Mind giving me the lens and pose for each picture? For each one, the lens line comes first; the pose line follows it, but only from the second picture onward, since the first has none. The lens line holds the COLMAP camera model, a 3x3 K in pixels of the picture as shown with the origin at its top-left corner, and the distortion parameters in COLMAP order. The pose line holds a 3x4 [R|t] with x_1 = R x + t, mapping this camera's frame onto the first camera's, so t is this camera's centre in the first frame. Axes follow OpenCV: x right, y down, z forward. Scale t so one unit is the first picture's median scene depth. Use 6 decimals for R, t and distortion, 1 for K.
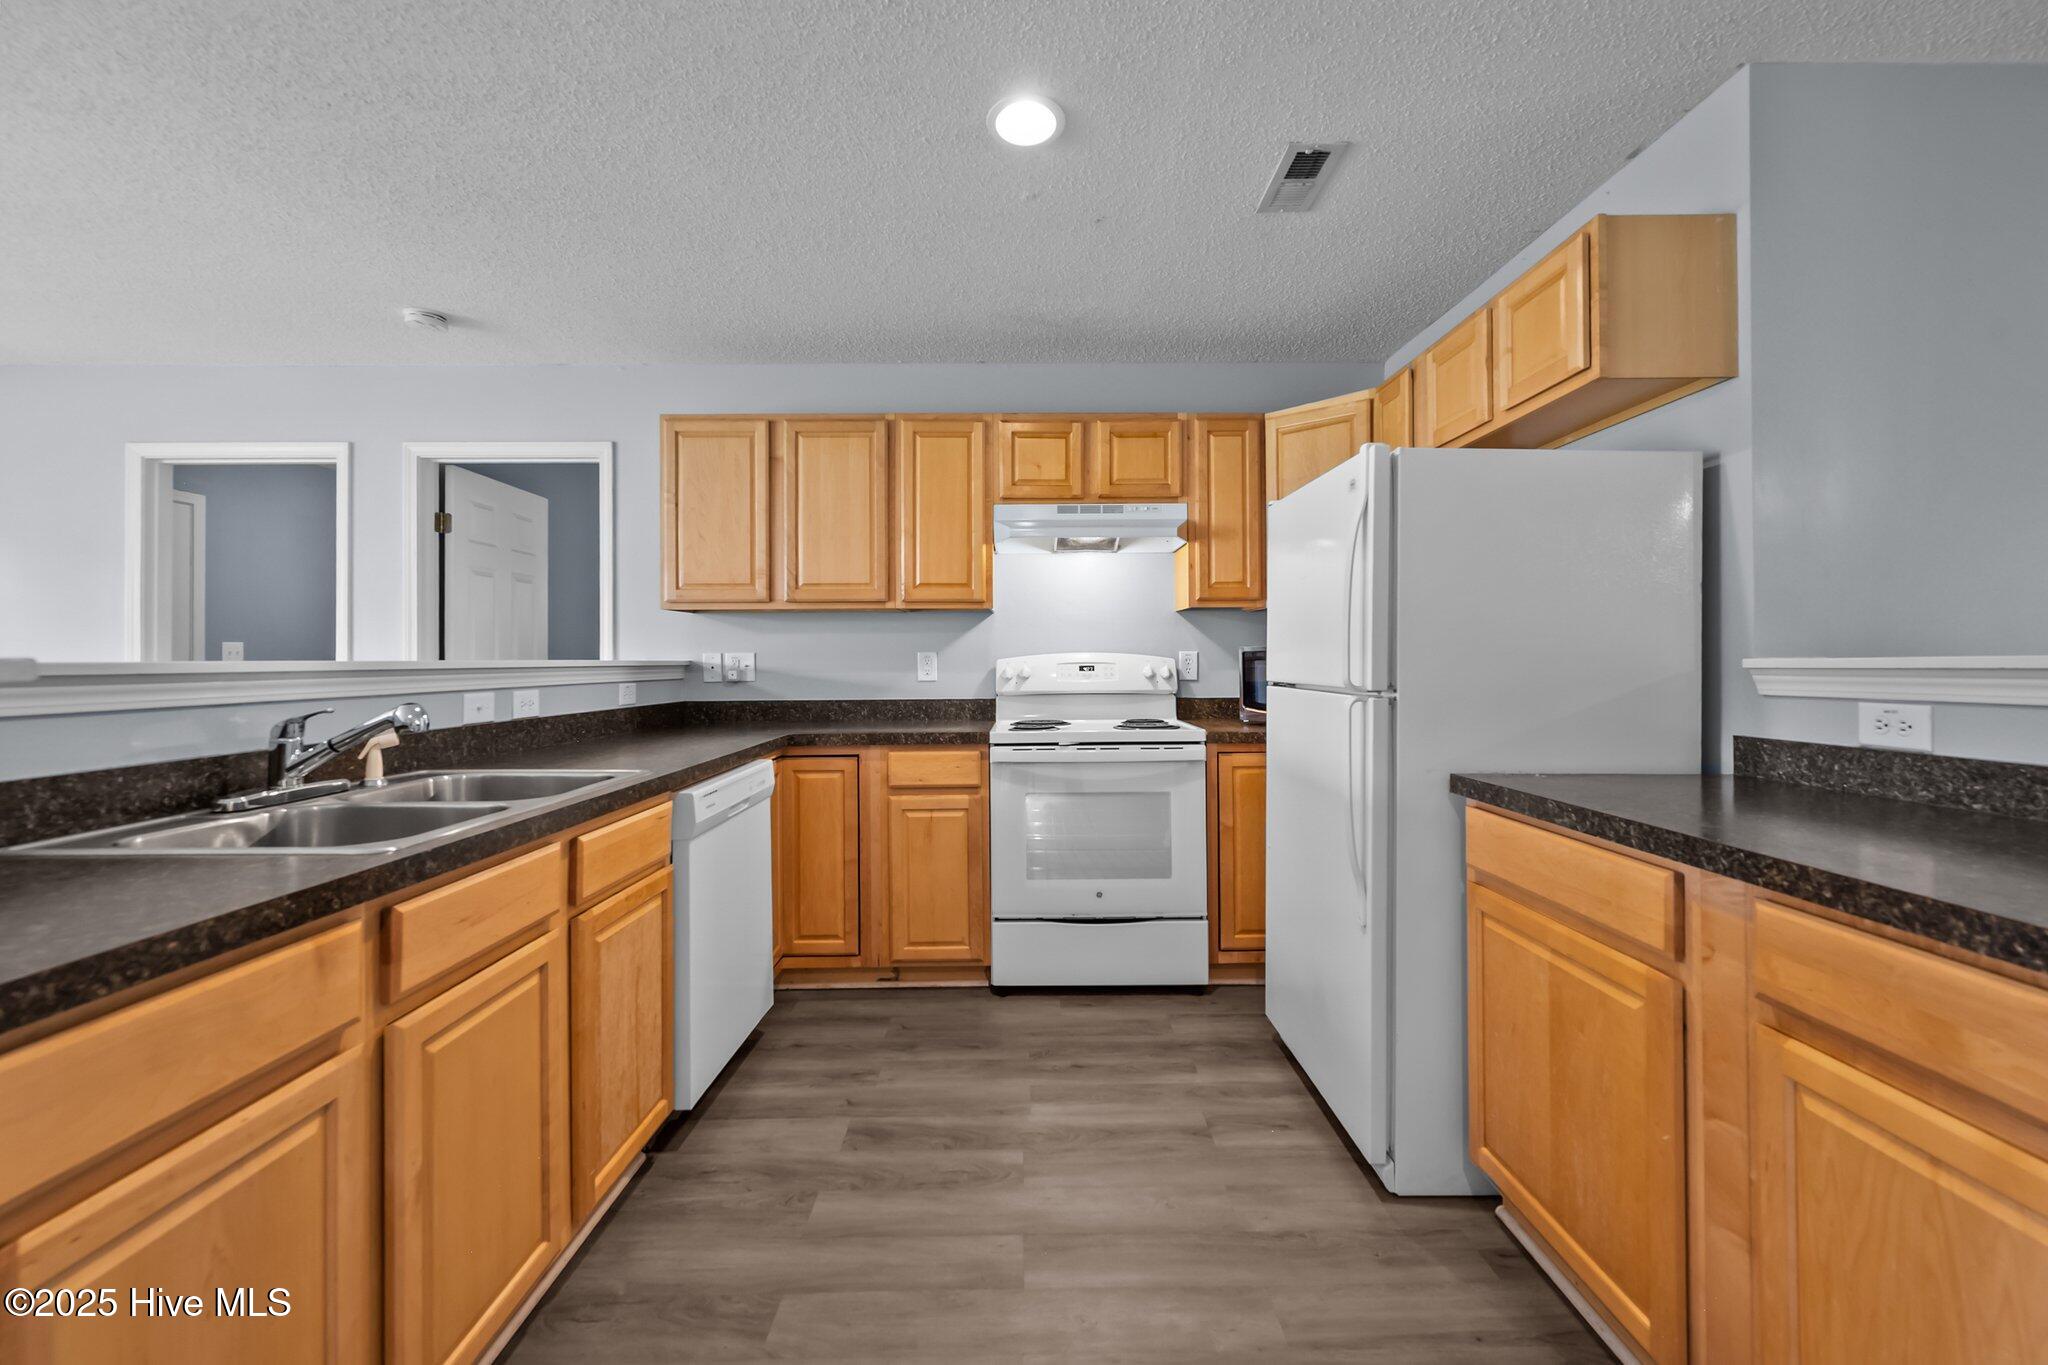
lens RADIAL K [[822.0, 0, 1030.0], [0, 822.0, 654.8], [0, 0, 1]] dist [0.000438, -0.000025]
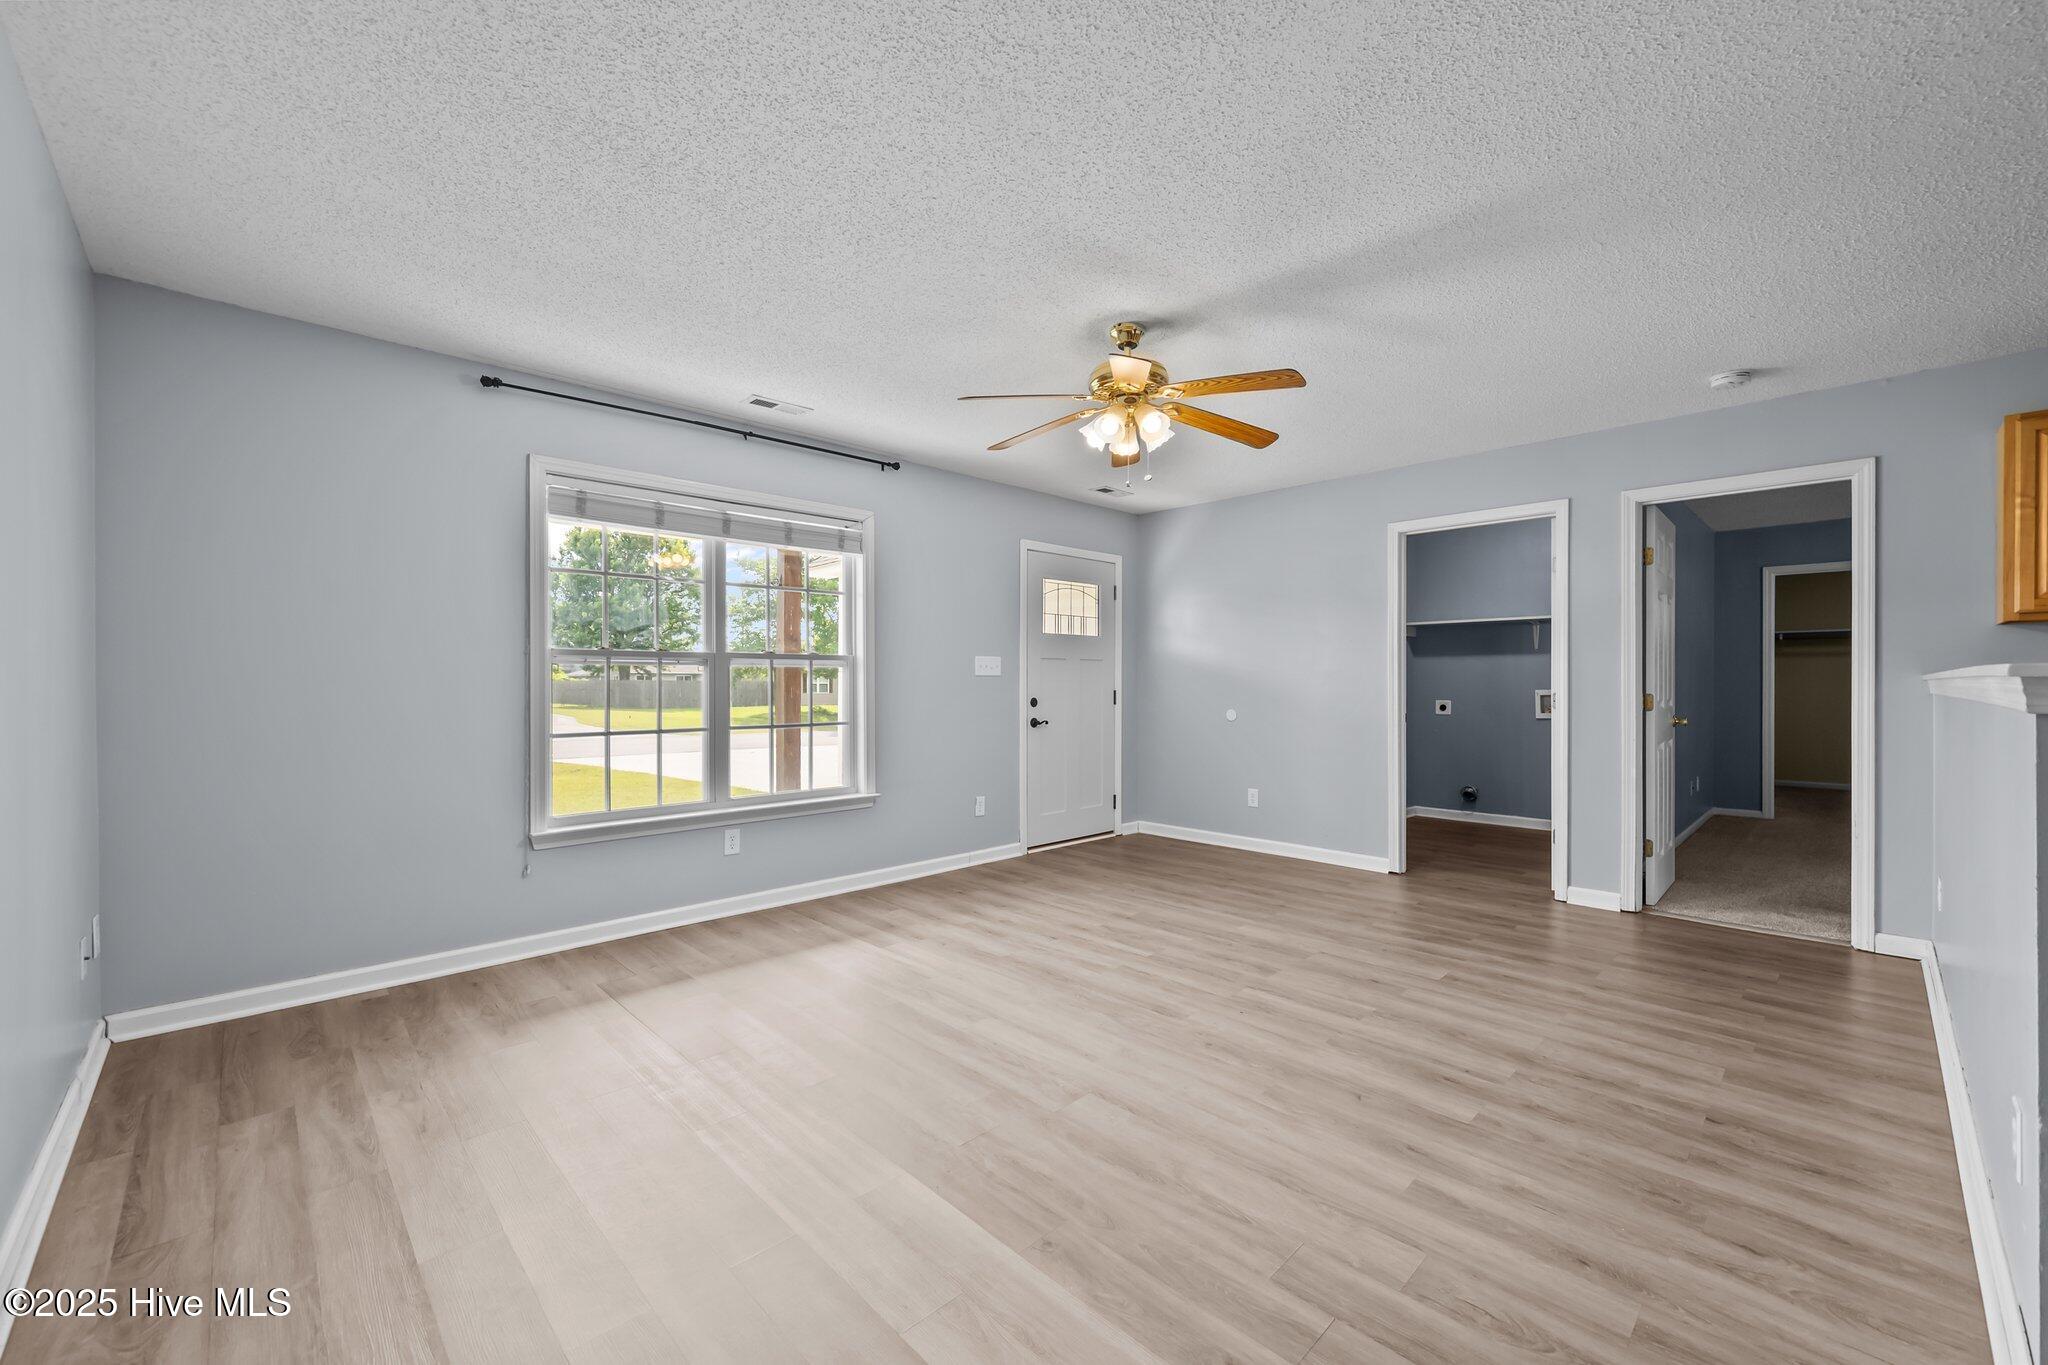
lens RADIAL K [[808.4, 0, 1025.5], [0, 808.4, 683.5], [0, 0, 1]] dist [-0.000417, -0.000099]
pose [[0.687696, 0.008072, -0.725954, -0.603367], [-0.001673, 0.999953, 0.009534, 0.010967], [0.725997, -0.005342, 0.687677, -0.514573]]
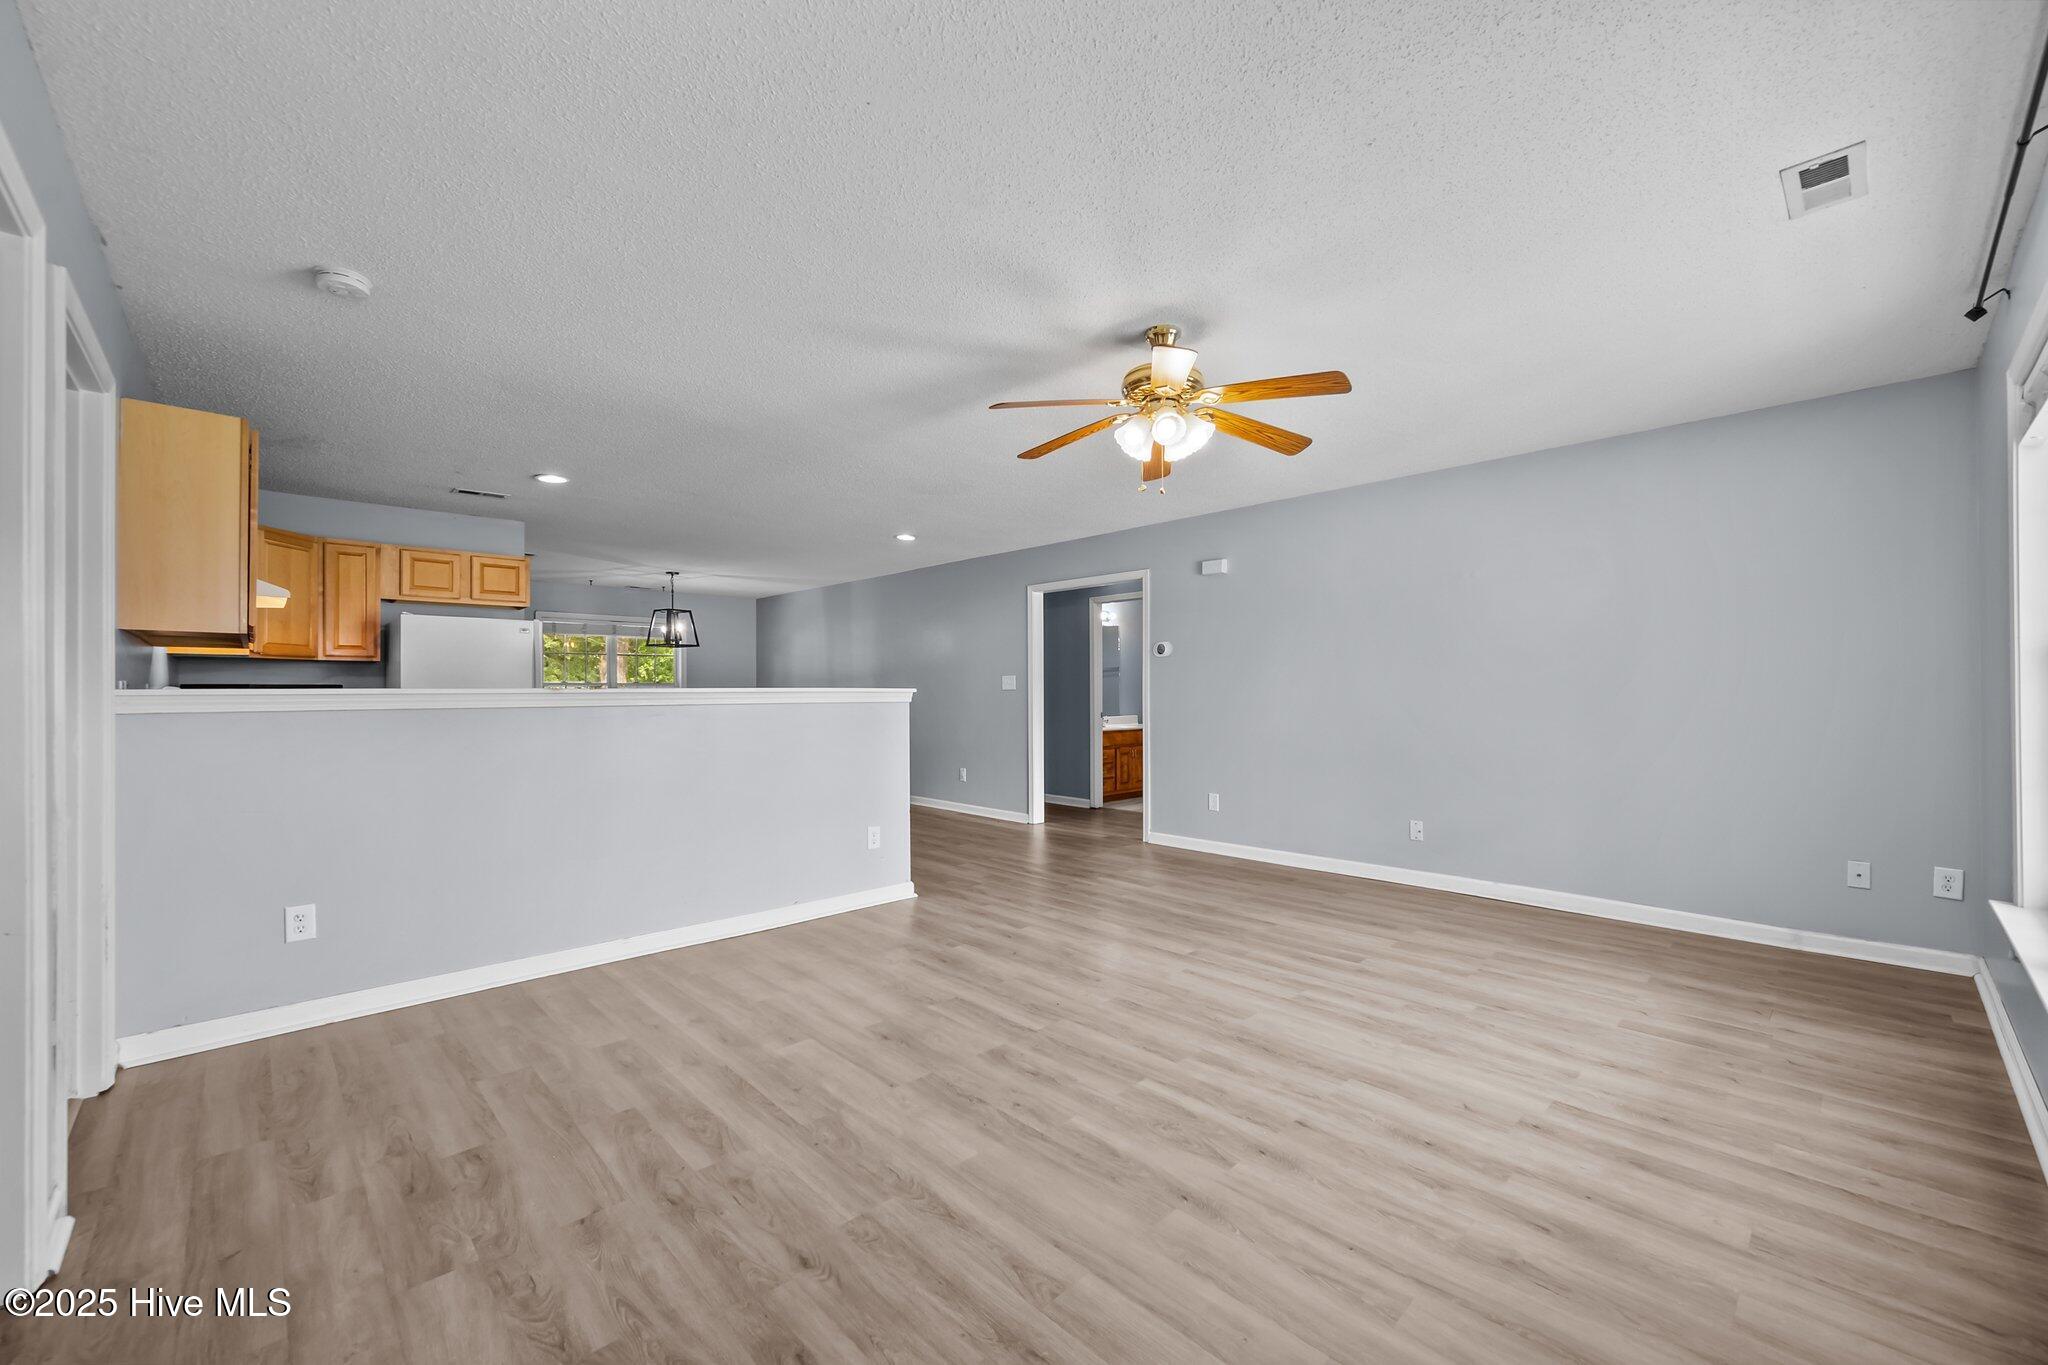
lens RADIAL K [[810.9, 0, 1029.7], [0, 810.9, 689.2], [0, 0, 1]] dist [-0.000871, -0.000159]
pose [[-0.689147, 0.011754, 0.724527, -1.859687], [0.006466, 0.999928, -0.010072, 0.022472], [-0.724593, -0.002257, -0.689173, 1.083700]]
